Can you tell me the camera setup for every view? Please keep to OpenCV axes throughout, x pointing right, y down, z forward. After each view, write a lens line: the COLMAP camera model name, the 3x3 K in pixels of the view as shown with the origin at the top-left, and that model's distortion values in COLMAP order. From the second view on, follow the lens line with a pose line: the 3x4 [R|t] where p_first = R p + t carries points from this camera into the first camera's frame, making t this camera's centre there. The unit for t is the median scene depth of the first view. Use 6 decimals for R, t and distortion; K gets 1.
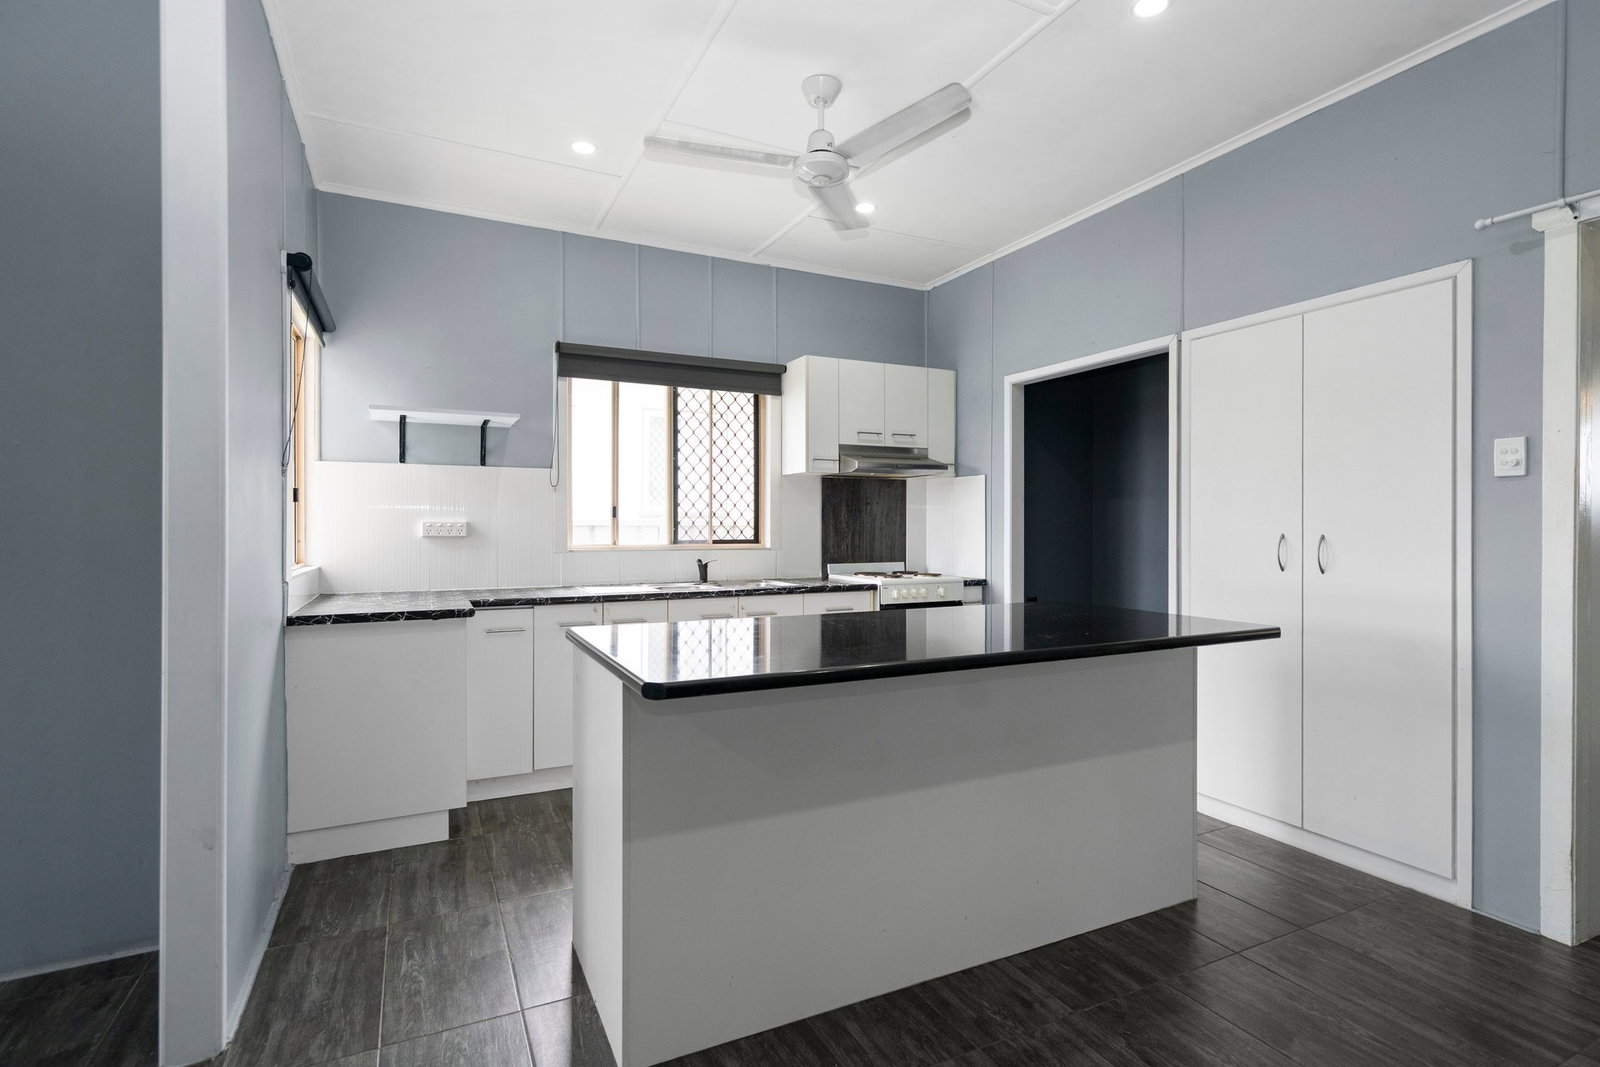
lens RADIAL K [[784.3, 0, 799.5], [0, 784.3, 523.8], [0, 0, 1]] dist [-0.002550, 0.000520]
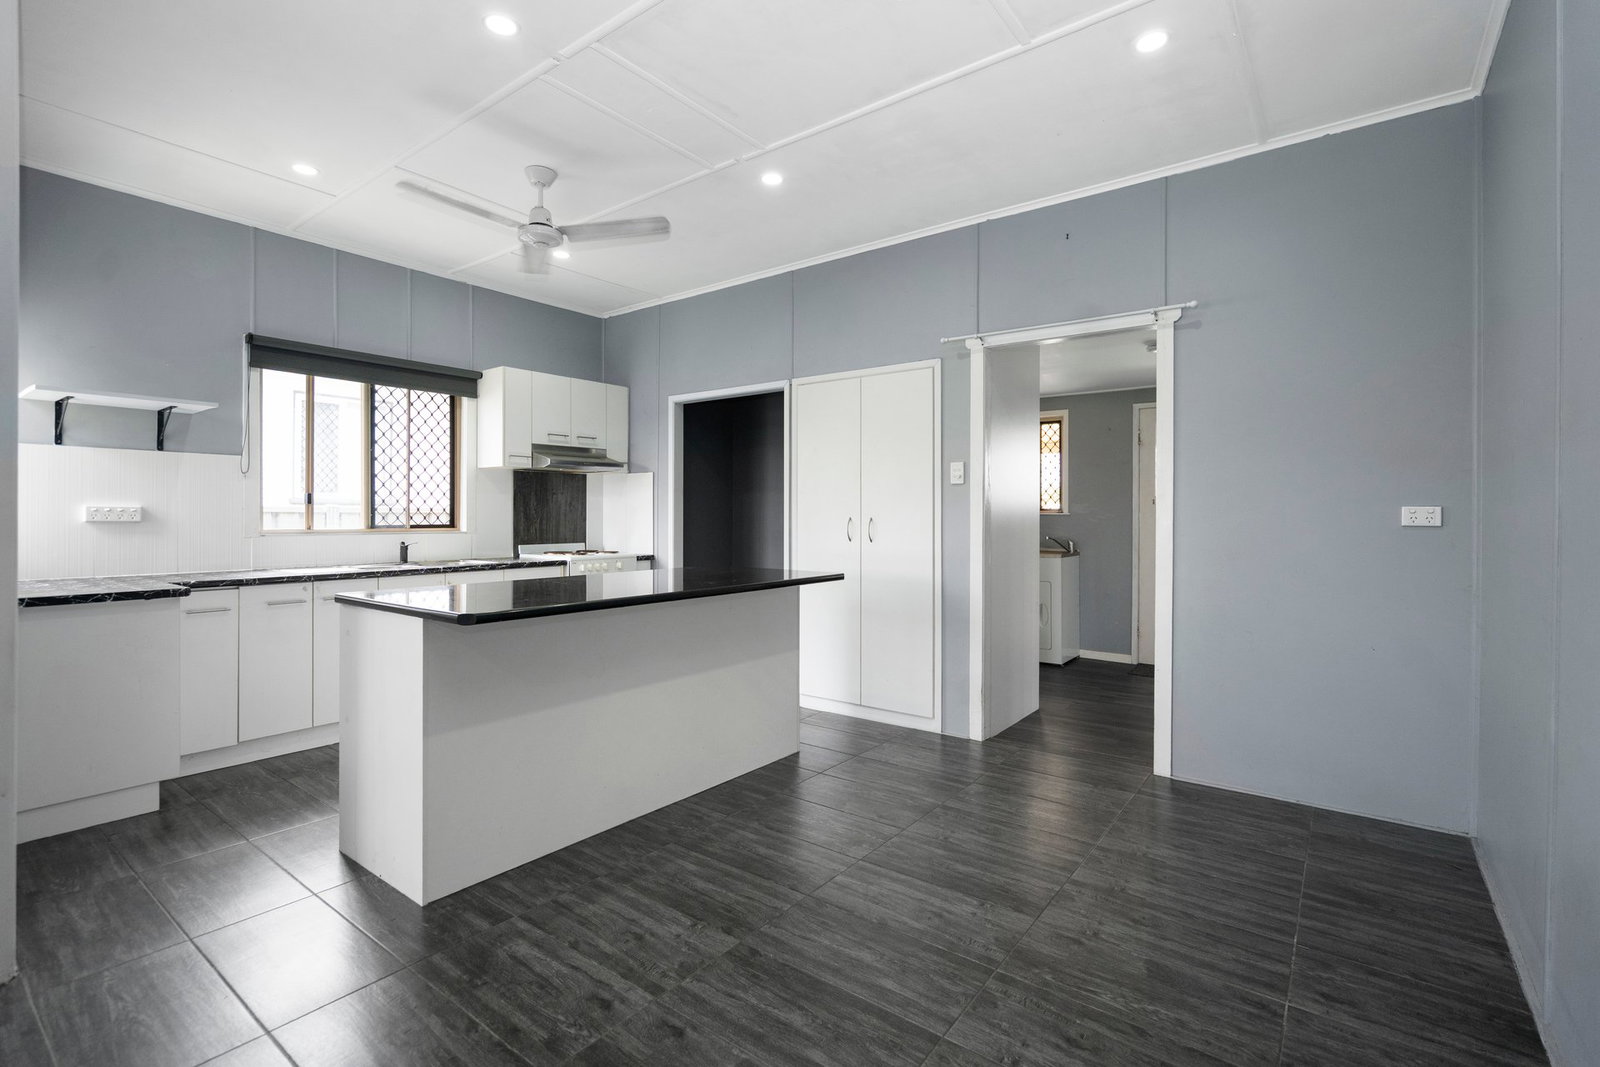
lens RADIAL K [[736.5, 0, 799.8], [0, 736.5, 520.0], [0, 0, 1]] dist [0.012376, 0.000720]
pose [[0.897095, -0.002557, 0.441830, -0.116334], [-0.001444, 0.999961, 0.008717, 0.005700], [-0.441835, -0.008458, 0.897057, -0.262602]]
